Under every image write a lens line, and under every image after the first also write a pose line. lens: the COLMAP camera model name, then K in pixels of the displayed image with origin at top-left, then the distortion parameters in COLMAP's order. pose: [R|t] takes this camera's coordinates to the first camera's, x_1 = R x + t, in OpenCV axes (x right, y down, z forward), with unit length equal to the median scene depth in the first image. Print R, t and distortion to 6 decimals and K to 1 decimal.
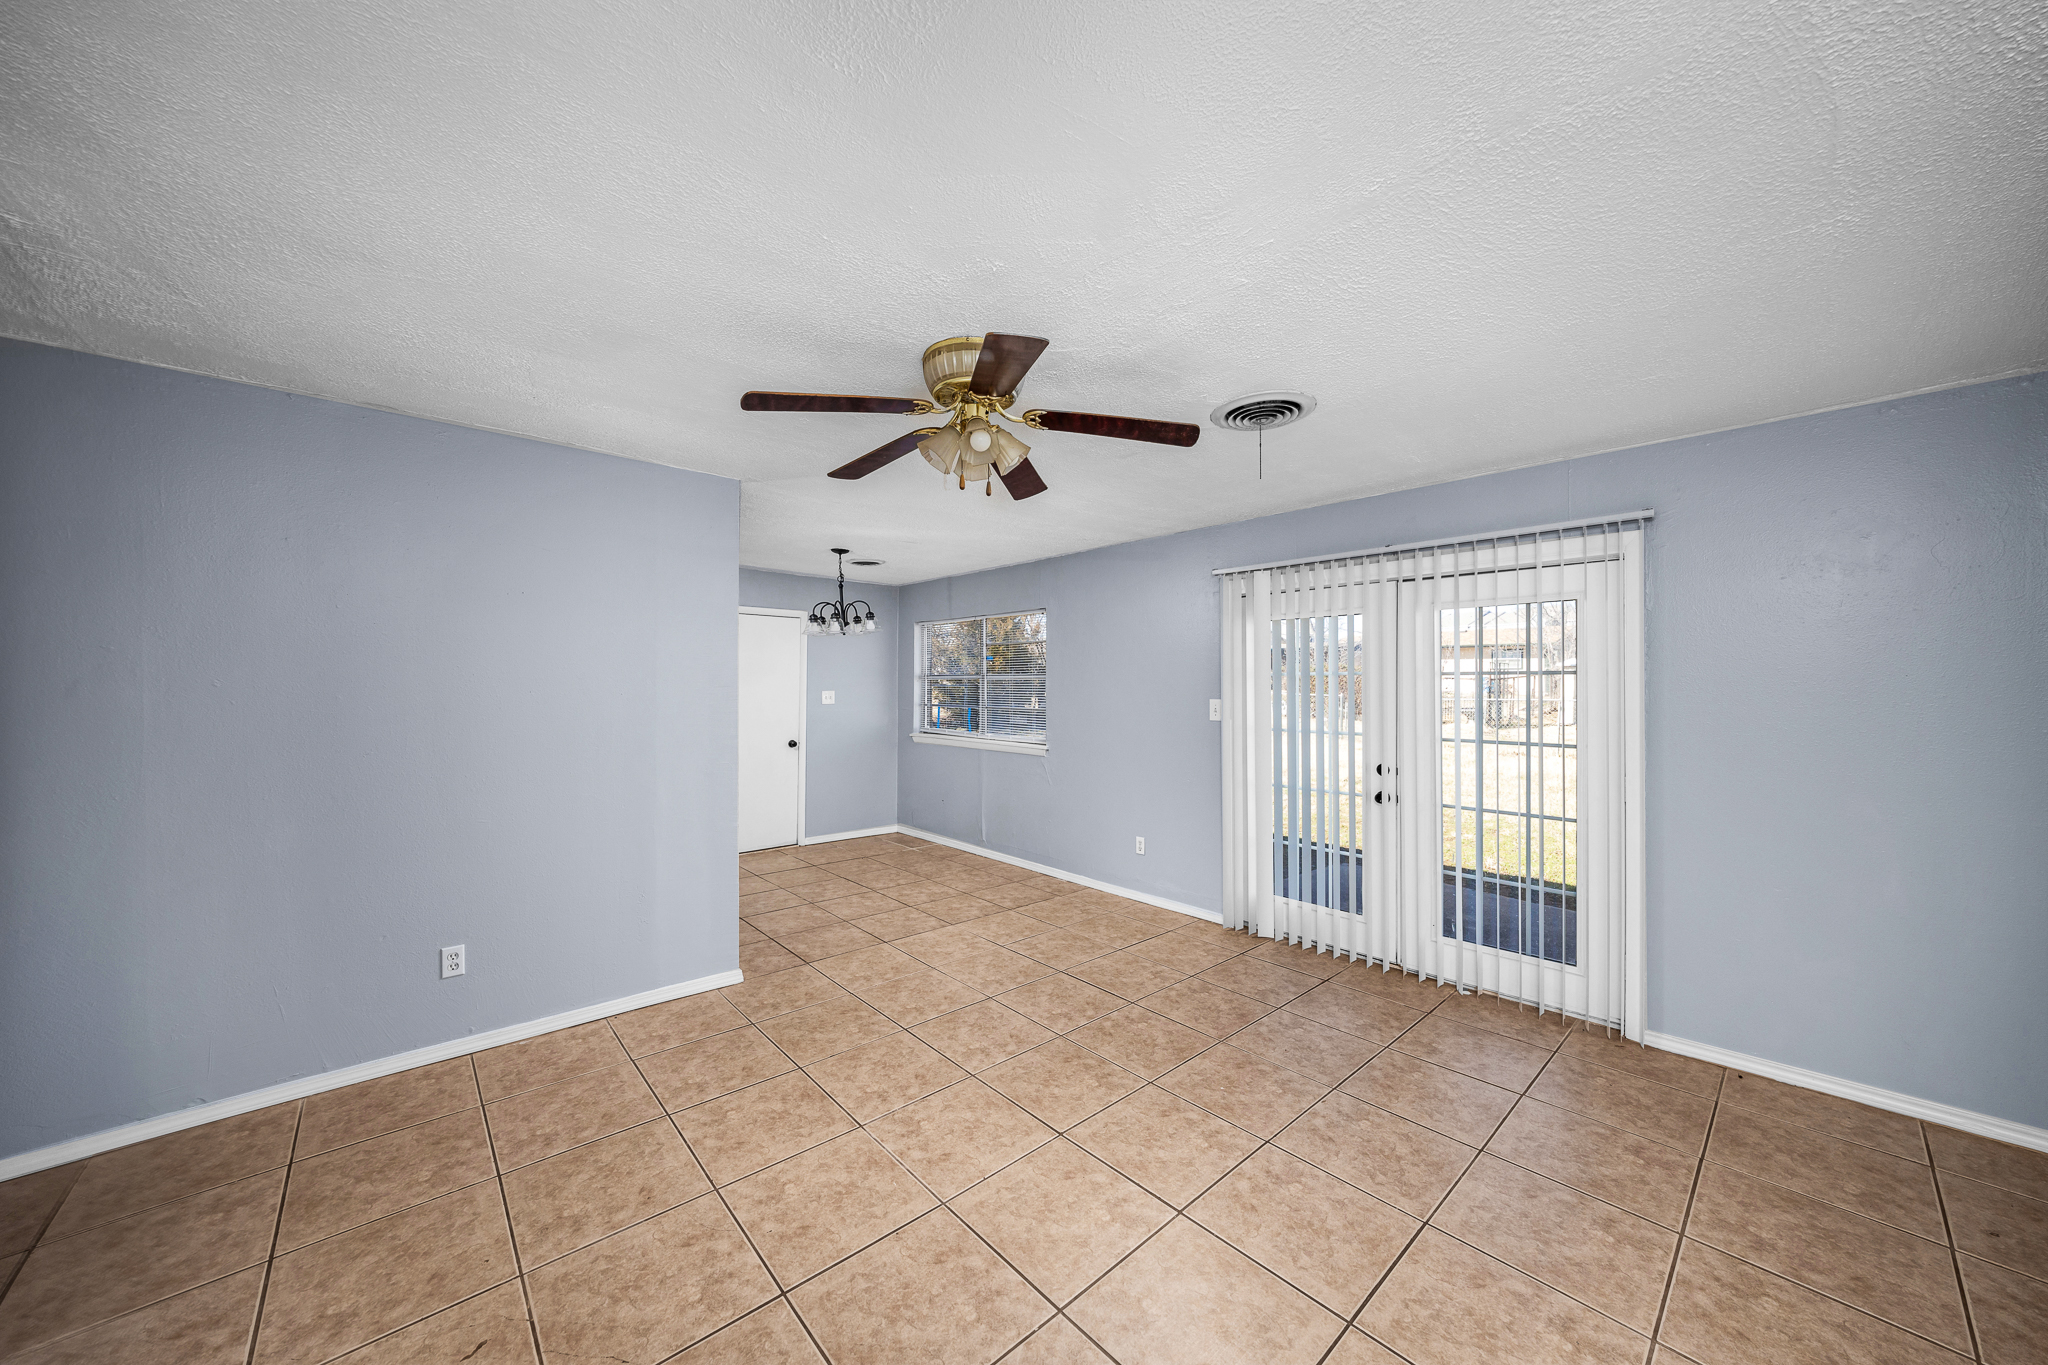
lens RADIAL K [[722.0, 0, 1013.8], [0, 722.0, 680.7], [0, 0, 1]] dist [-0.000870, -0.000245]
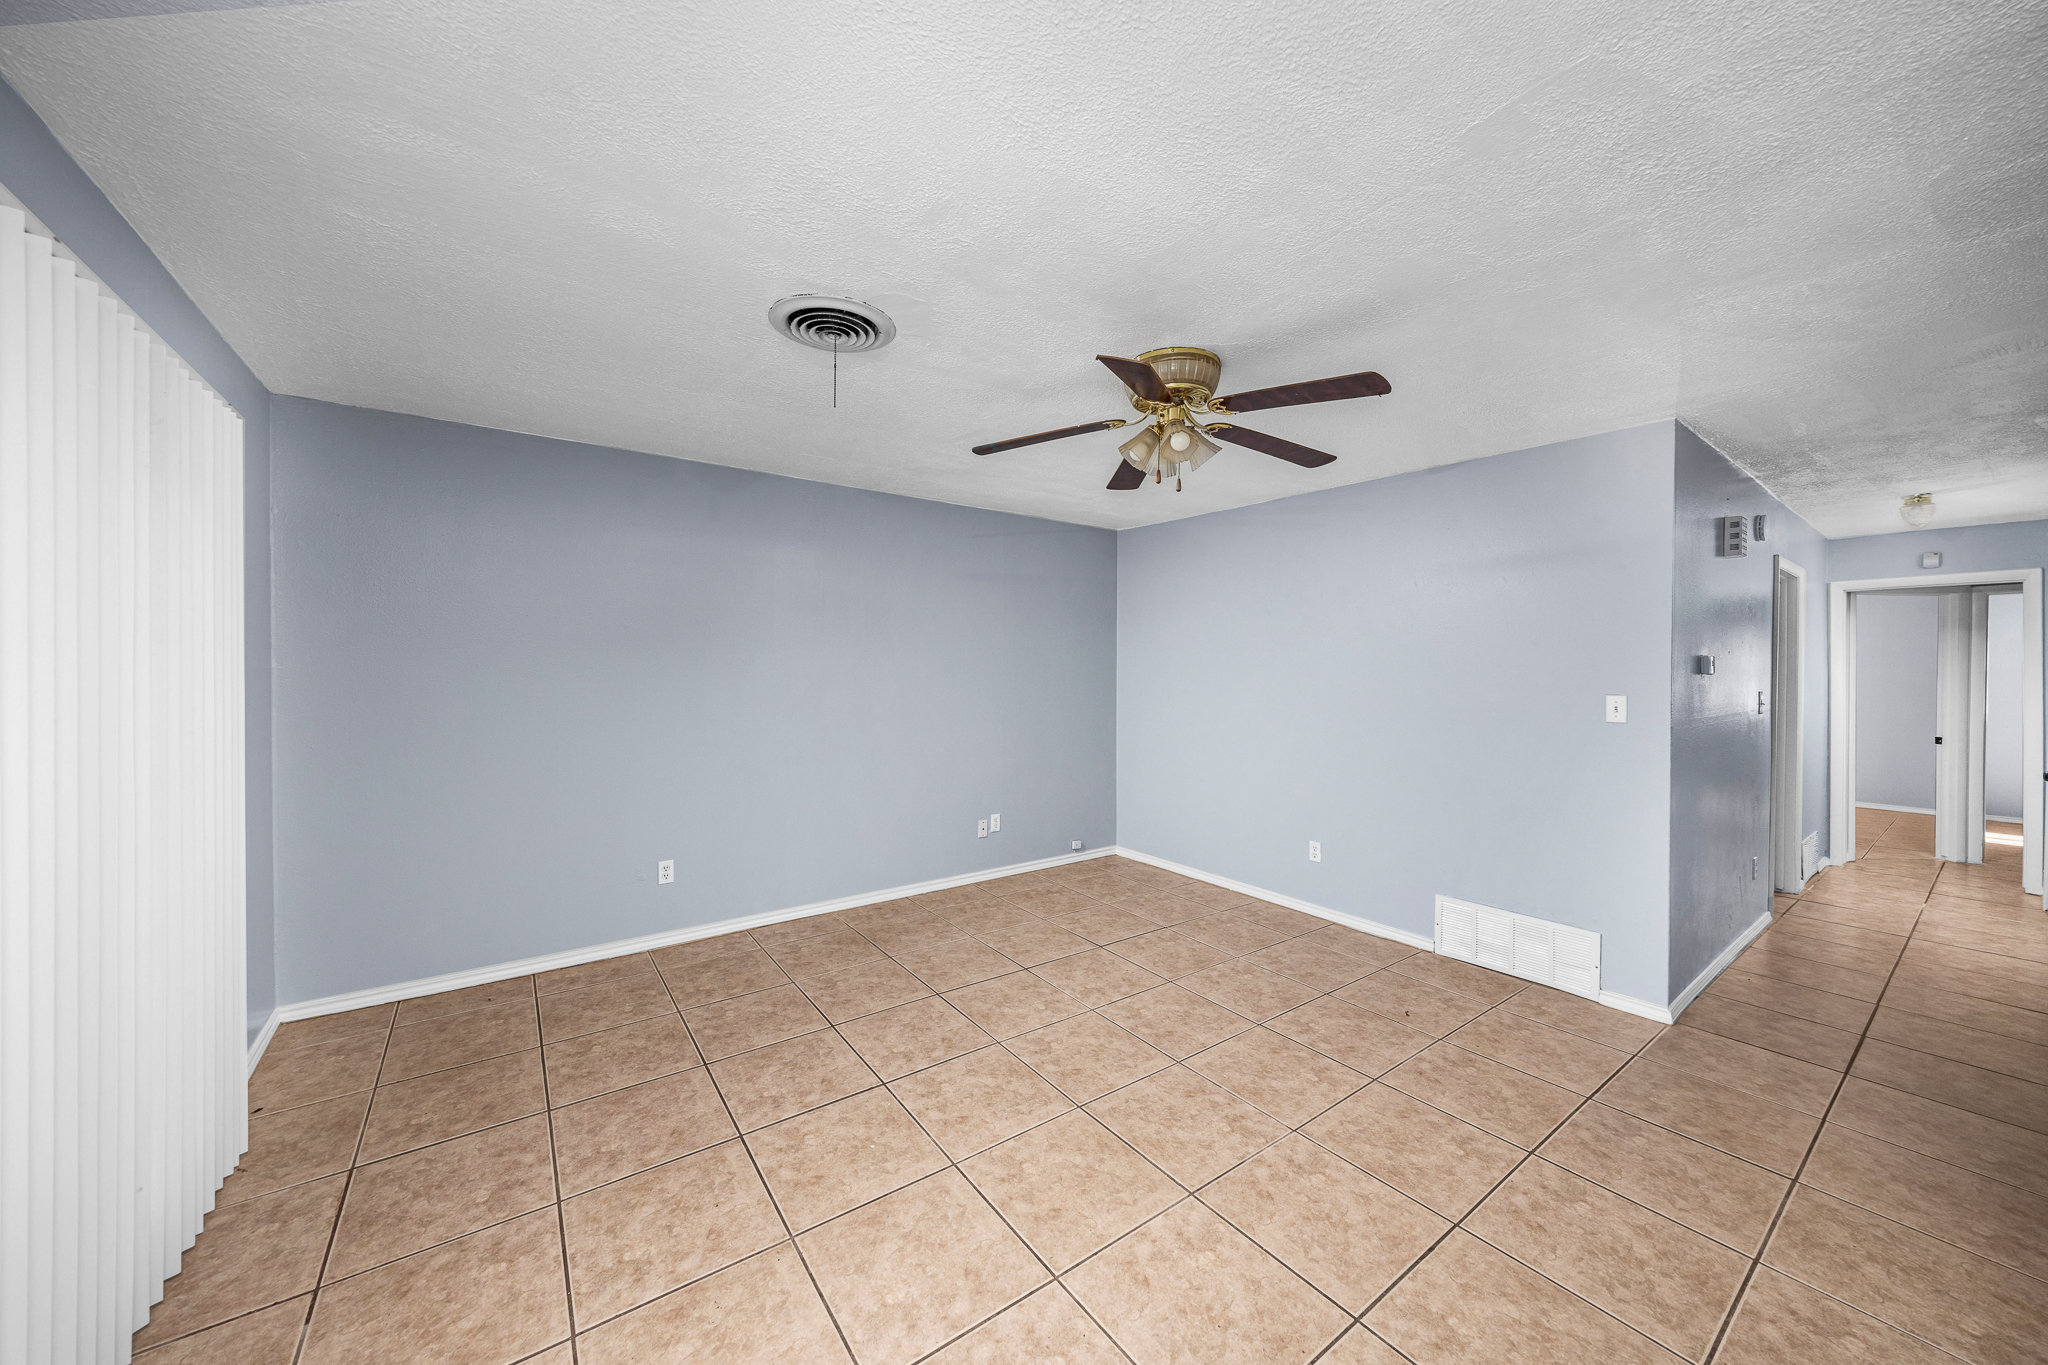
lens RADIAL K [[735.0, 0, 1027.4], [0, 735.0, 664.0], [0, 0, 1]] dist [0.000237, -0.000169]
pose [[-0.996403, -0.012215, 0.083856, 0.039815], [-0.012279, 0.999925, -0.000252, 0.015706], [-0.083847, -0.001281, -0.996478, 1.345013]]
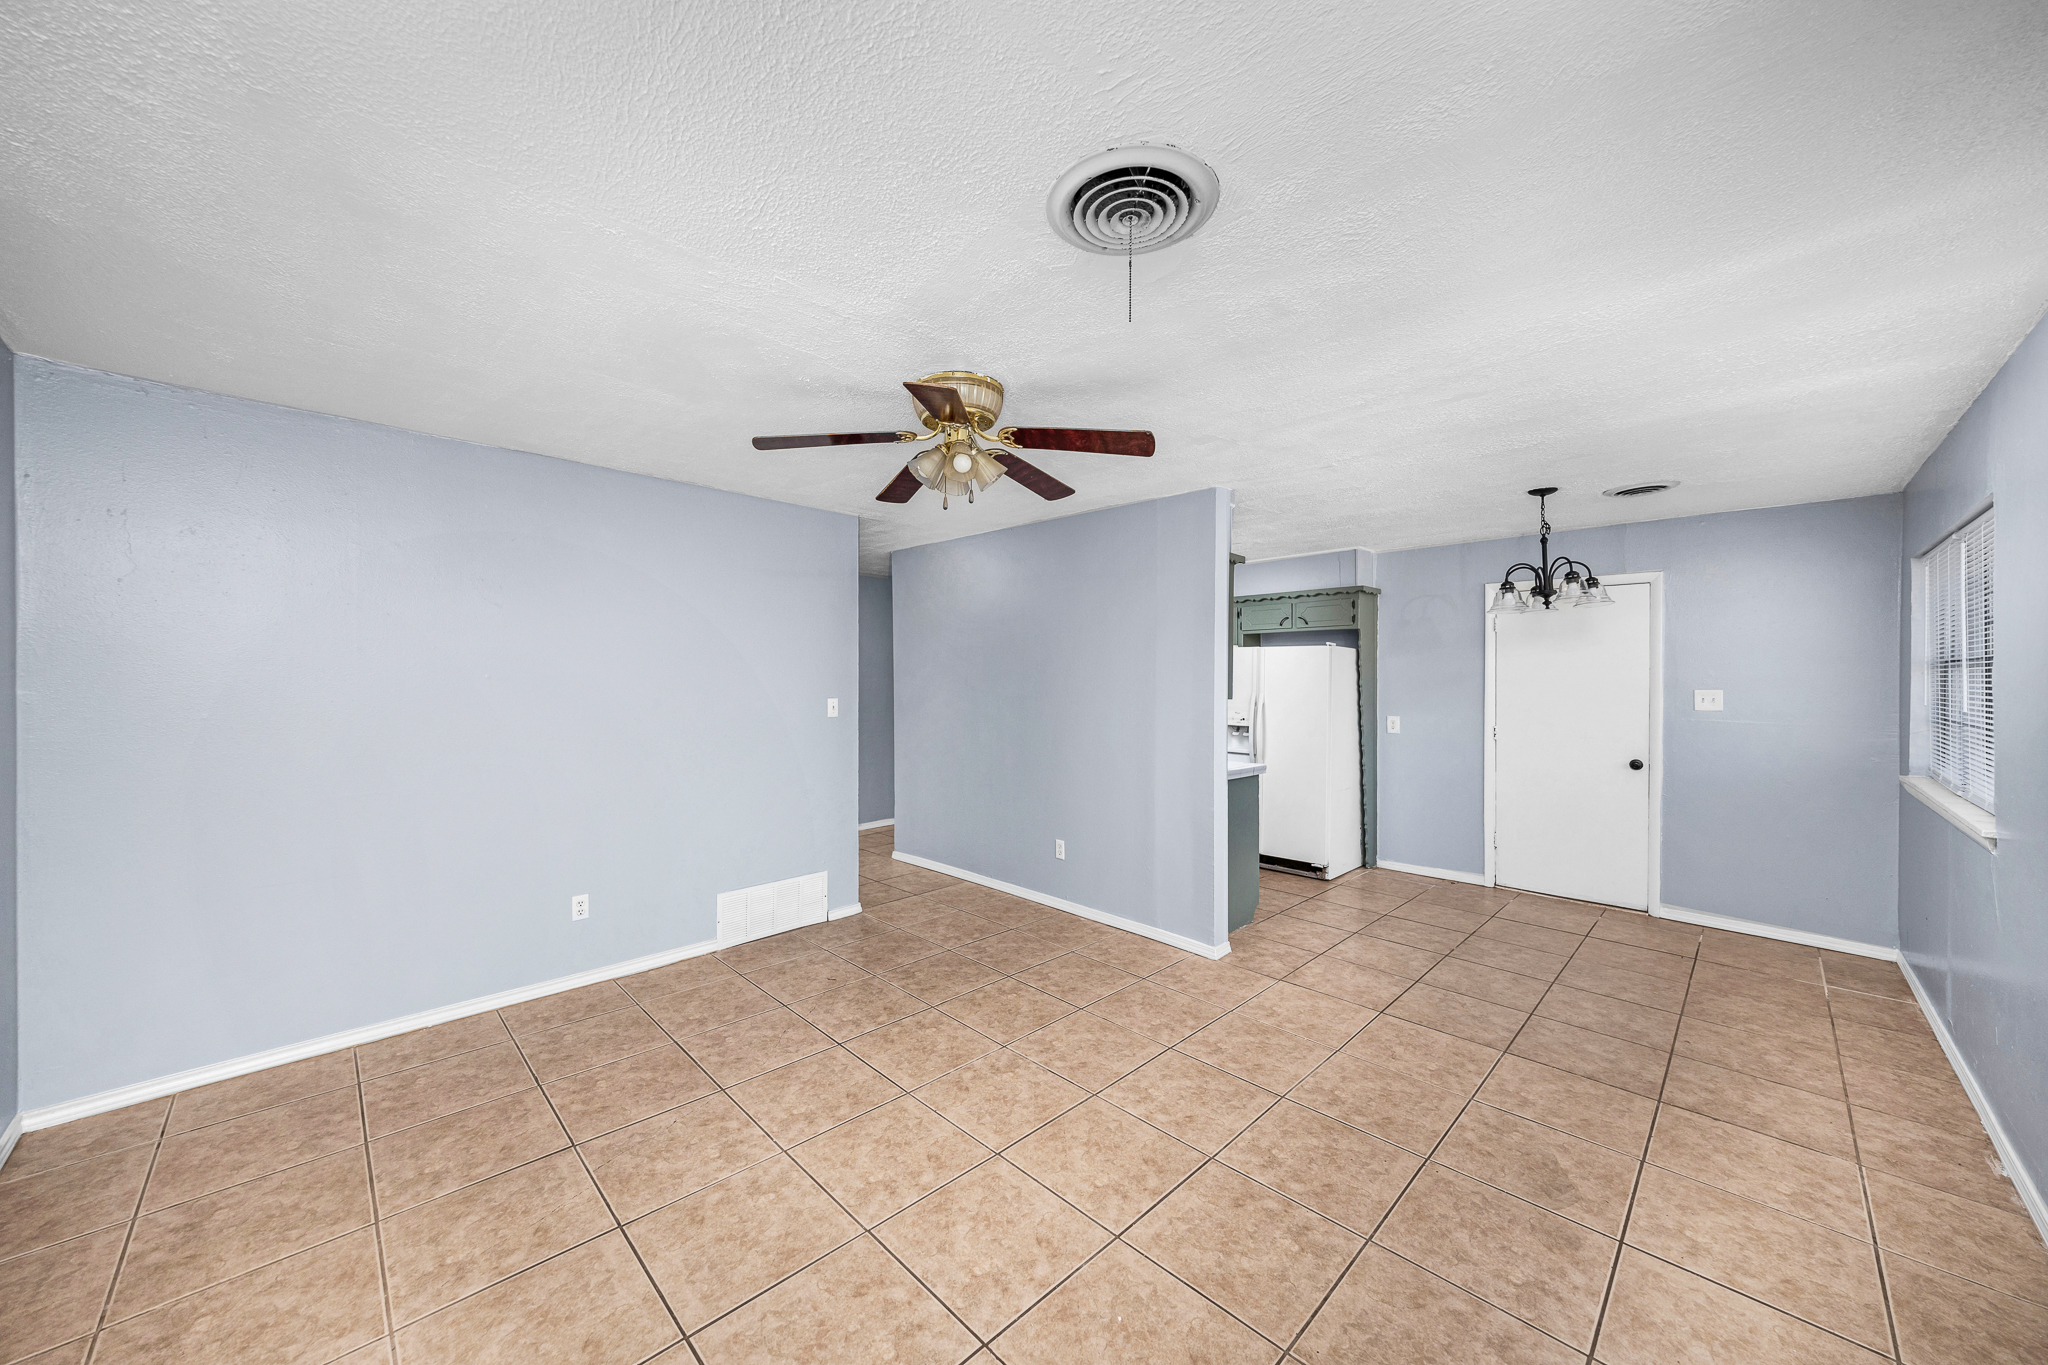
lens RADIAL K [[722.0, 0, 1013.8], [0, 722.0, 680.7], [0, 0, 1]] dist [-0.000870, -0.000245]
pose [[0.051767, 0.003535, -0.998653, 0.683061], [-0.000362, 0.999994, 0.003521, -0.001802], [0.998659, 0.000179, 0.051768, 0.650573]]
